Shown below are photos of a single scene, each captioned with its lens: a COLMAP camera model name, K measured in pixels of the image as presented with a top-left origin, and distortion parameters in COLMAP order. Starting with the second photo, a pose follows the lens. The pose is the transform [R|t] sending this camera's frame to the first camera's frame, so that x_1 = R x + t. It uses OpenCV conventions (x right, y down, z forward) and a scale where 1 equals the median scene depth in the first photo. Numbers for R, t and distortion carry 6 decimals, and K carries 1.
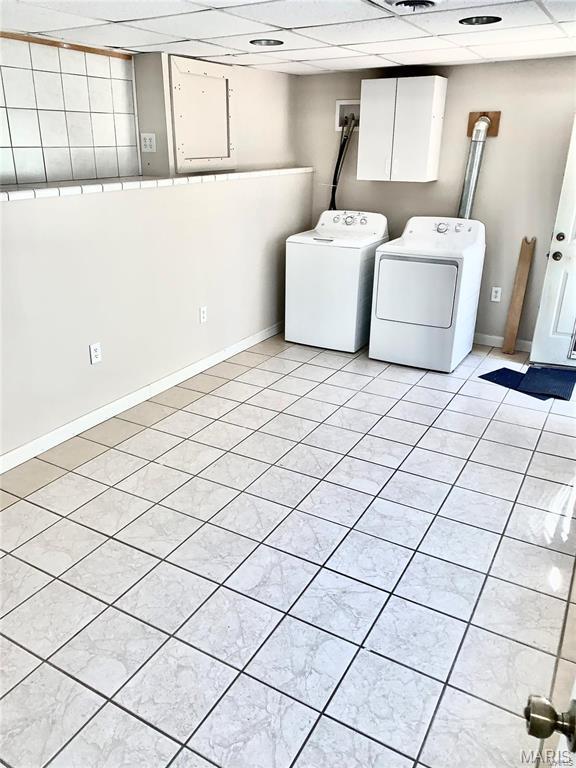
lens RADIAL K [[586.7, 0, 288.0], [0, 586.7, 384.0], [0, 0, 1]] dist [-0.000763, -0.002352]
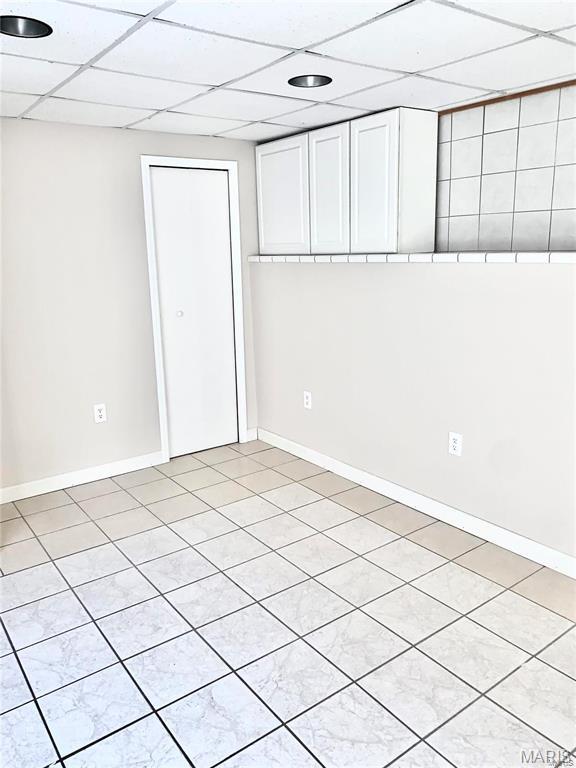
lens RADIAL K [[587.2, 0, 288.7], [0, 587.2, 350.6], [0, 0, 1]] dist [0.010149, 0.001785]
pose [[-0.396767, 0.178555, -0.900386, 0.619249], [-0.320931, 0.892008, 0.318316, -0.443987], [0.859988, 0.415259, -0.296615, 1.198224]]
